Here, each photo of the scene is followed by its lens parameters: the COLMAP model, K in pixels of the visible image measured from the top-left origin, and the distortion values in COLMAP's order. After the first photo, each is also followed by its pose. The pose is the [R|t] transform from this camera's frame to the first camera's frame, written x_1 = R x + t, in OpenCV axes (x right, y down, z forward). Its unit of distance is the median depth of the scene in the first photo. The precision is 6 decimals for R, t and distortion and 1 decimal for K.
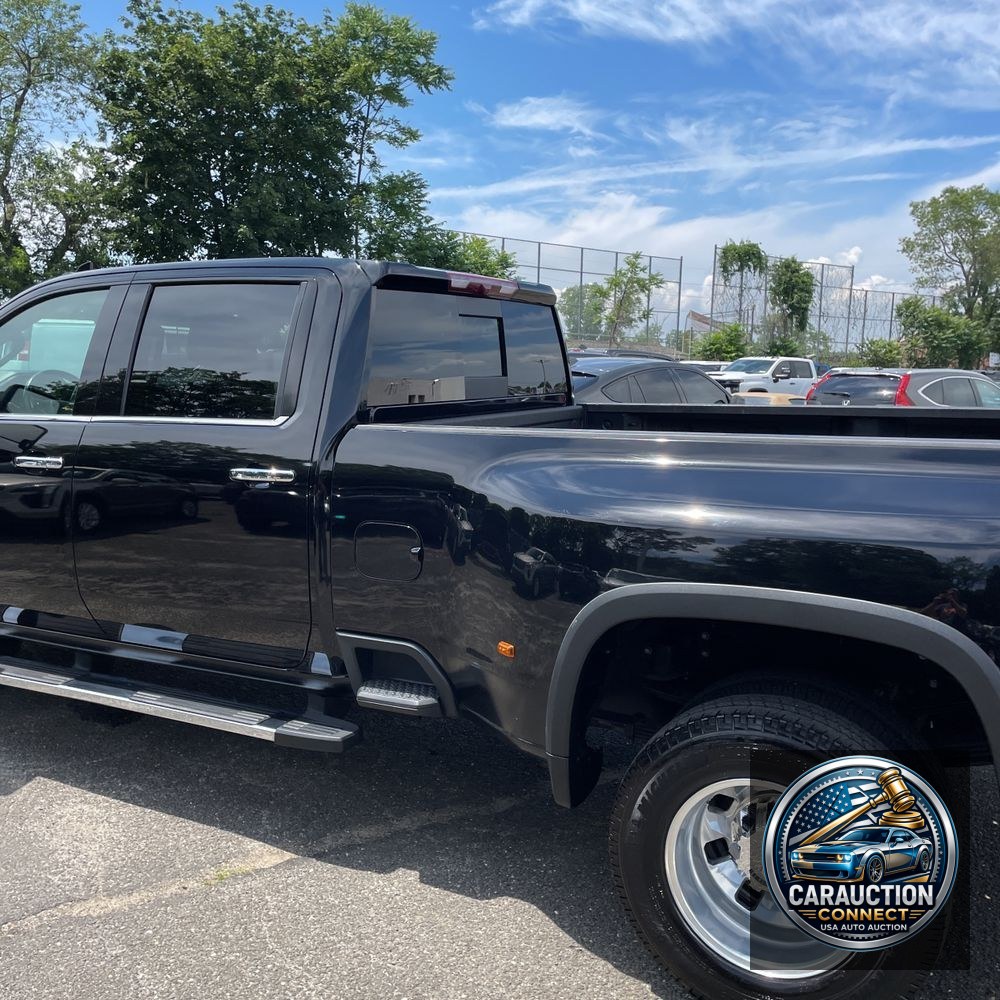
lens RADIAL K [[1023.5, 0, 490.3], [0, 1023.5, 479.1], [0, 0, 1]] dist [0.091090, -0.118934]
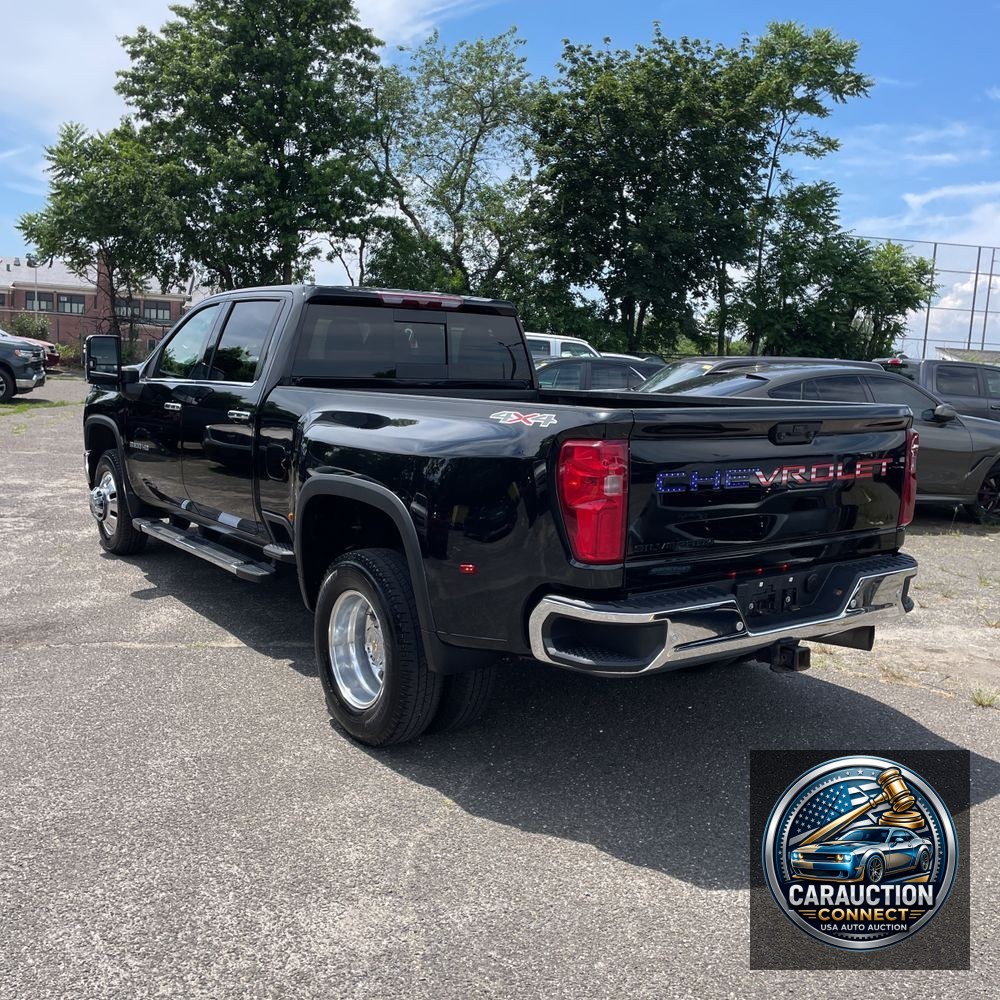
lens RADIAL K [[1023.5, 0, 490.3], [0, 1023.5, 479.1], [0, 0, 1]] dist [0.091090, -0.118934]
pose [[0.897590, 0.070351, -0.435181, 0.100160], [-0.074432, 0.997196, 0.007685, 0.006000], [0.434502, 0.025493, 0.900310, -0.039034]]
